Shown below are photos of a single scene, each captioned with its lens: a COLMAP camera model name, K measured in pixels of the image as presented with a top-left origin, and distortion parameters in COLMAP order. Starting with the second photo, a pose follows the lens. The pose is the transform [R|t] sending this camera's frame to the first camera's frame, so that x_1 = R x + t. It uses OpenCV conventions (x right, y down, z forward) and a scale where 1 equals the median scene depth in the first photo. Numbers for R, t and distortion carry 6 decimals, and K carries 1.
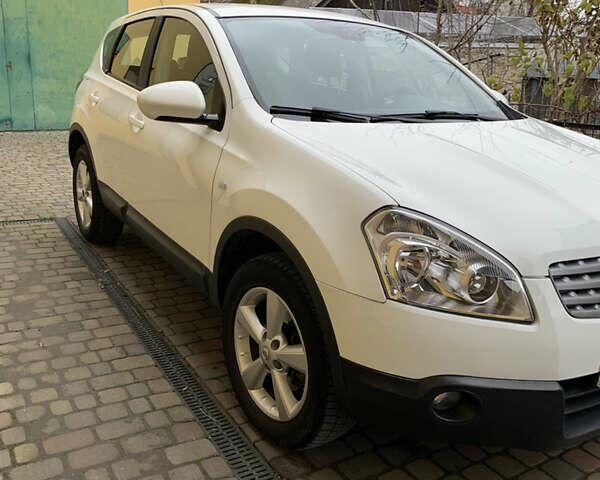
lens RADIAL K [[609.1, 0, 301.1], [0, 609.1, 239.9], [0, 0, 1]] dist [-0.000721, 0.000000]
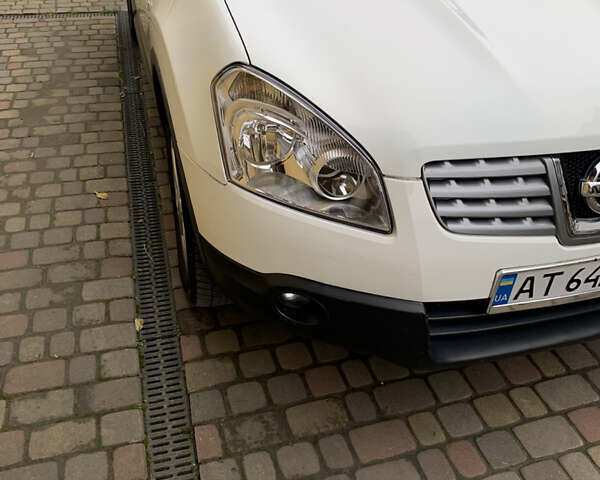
lens RADIAL K [[609.1, 0, 299.3], [0, 609.1, 238.4], [0, 0, 1]] dist [-0.000721, 0.000000]
pose [[0.966071, 0.143560, -0.214702, 0.337780], [-0.066867, 0.941969, 0.328972, -0.085787], [0.249470, -0.303454, 0.919609, 0.184523]]
